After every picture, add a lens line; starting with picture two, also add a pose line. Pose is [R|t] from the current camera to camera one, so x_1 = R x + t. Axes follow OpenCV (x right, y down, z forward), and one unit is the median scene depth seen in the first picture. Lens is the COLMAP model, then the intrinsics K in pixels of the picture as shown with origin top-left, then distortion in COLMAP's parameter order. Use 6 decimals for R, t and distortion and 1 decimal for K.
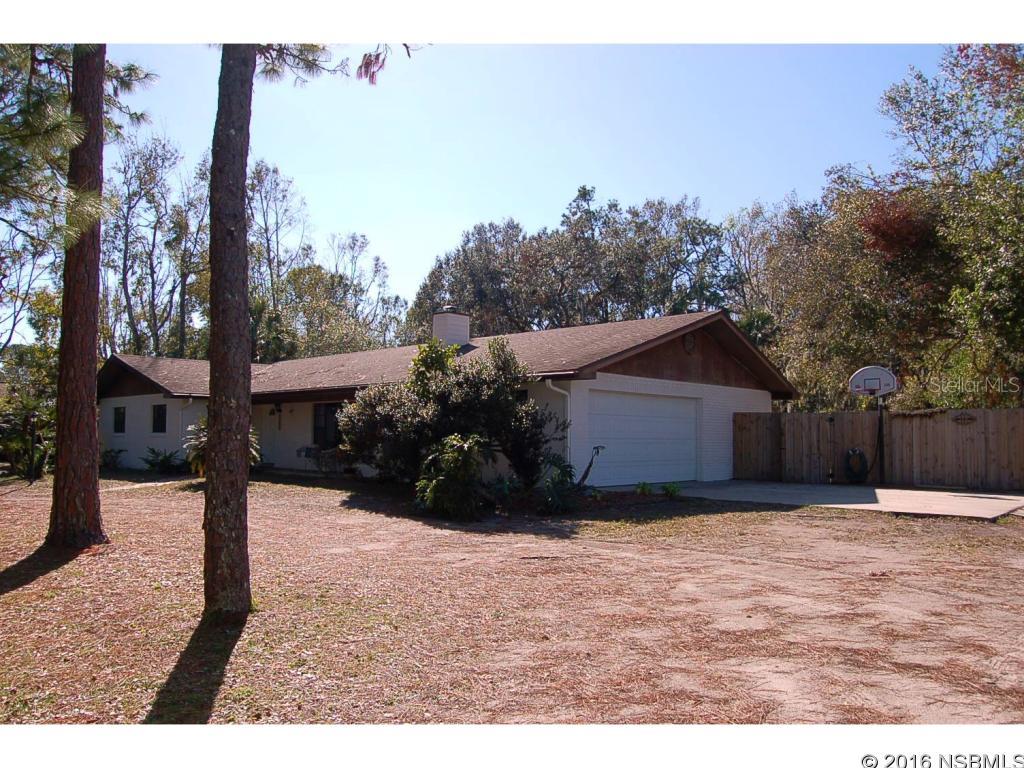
lens RADIAL K [[801.7, 0, 514.8], [0, 801.7, 391.9], [0, 0, 1]] dist [-0.090444, 0.028015]
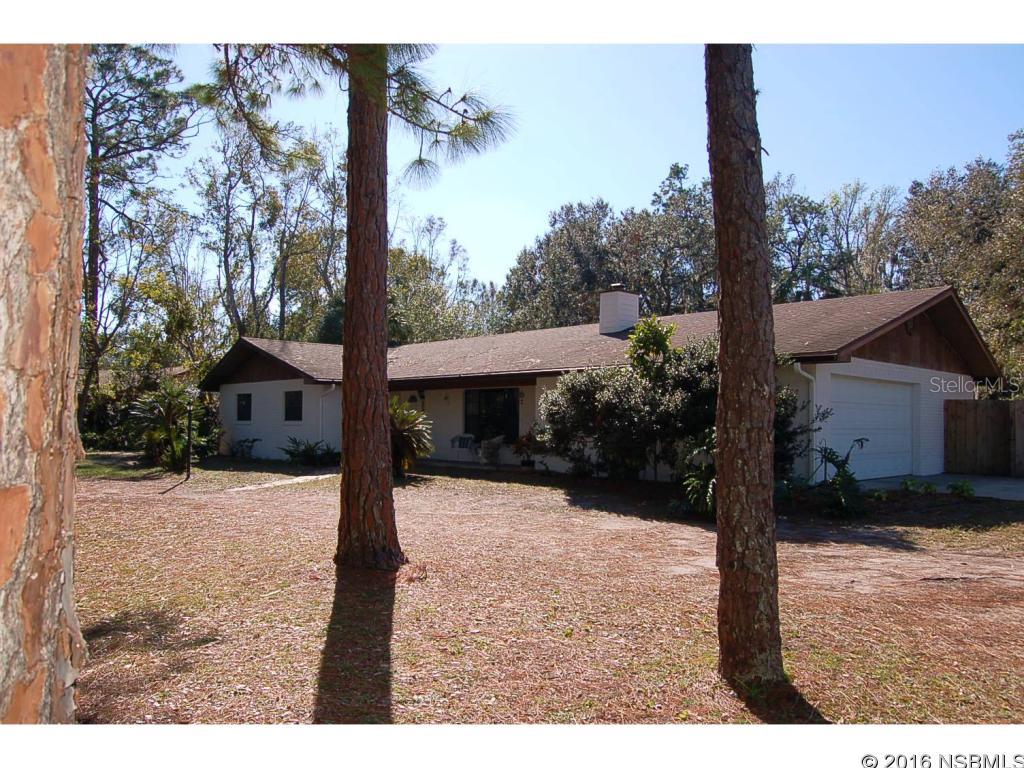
lens RADIAL K [[801.7, 0, 508.8], [0, 801.7, 386.3], [0, 0, 1]] dist [-0.090444, 0.028015]
pose [[0.998029, -0.000405, -0.062747, -0.134926], [0.001094, 0.999940, 0.010937, 0.000478], [0.062739, -0.010984, 0.997970, 0.066611]]
